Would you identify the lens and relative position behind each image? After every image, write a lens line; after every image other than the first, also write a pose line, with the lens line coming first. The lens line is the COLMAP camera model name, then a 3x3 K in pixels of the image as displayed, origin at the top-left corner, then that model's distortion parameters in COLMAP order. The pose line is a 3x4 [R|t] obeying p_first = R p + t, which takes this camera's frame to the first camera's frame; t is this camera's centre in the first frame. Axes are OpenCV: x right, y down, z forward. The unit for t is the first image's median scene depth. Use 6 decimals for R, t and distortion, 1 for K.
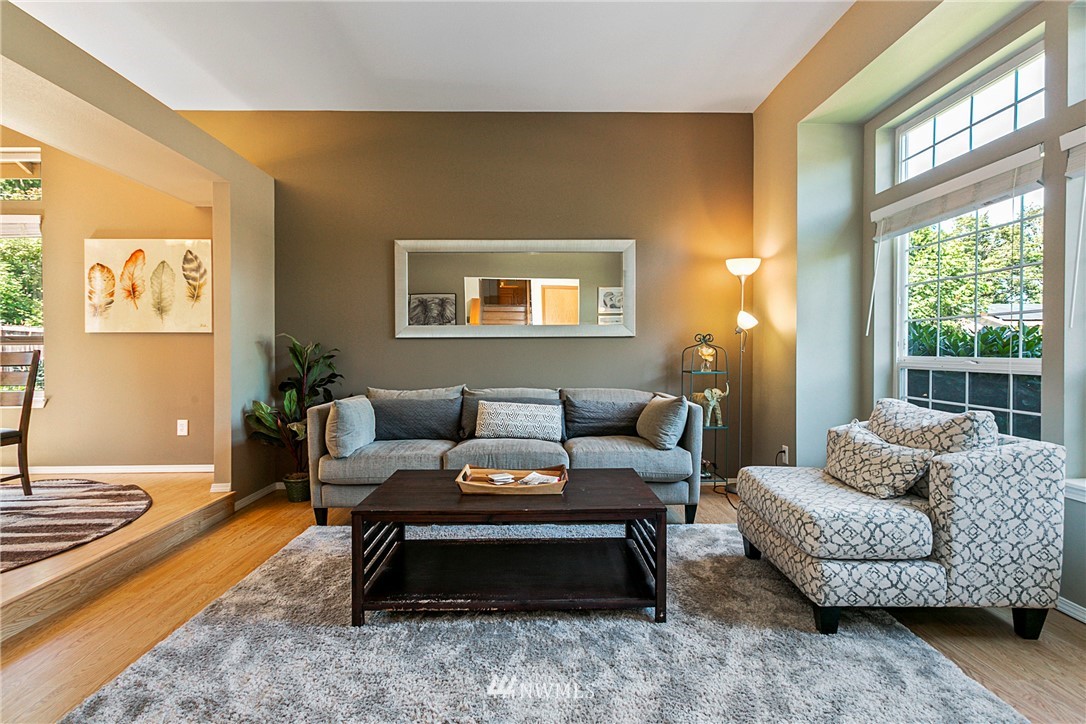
lens RADIAL K [[545.1, 0, 543.0], [0, 545.1, 362.0], [0, 0, 1]] dist [0.001934, 0.000155]
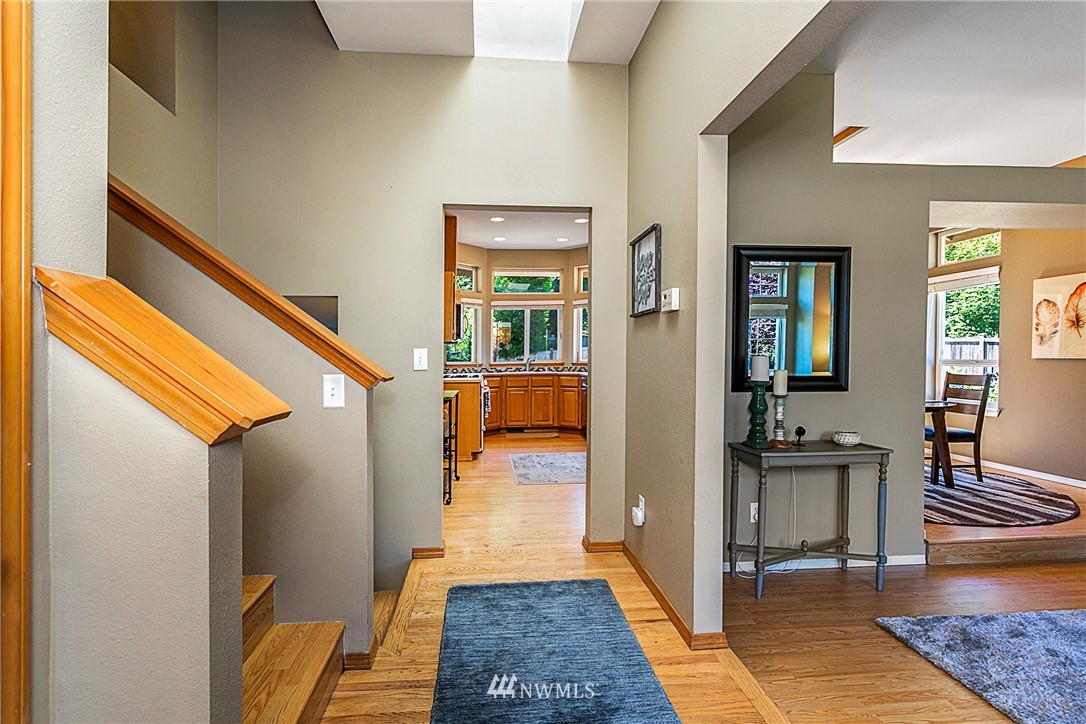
lens RADIAL K [[545.1, 0, 543.0], [0, 545.1, 362.0], [0, 0, 1]] dist [0.001934, 0.000155]
pose [[0.100182, 0.021265, -0.994742, 0.287331], [-0.021131, 0.999592, 0.019240, -0.055011], [0.994745, 0.019092, 0.100591, -0.217168]]
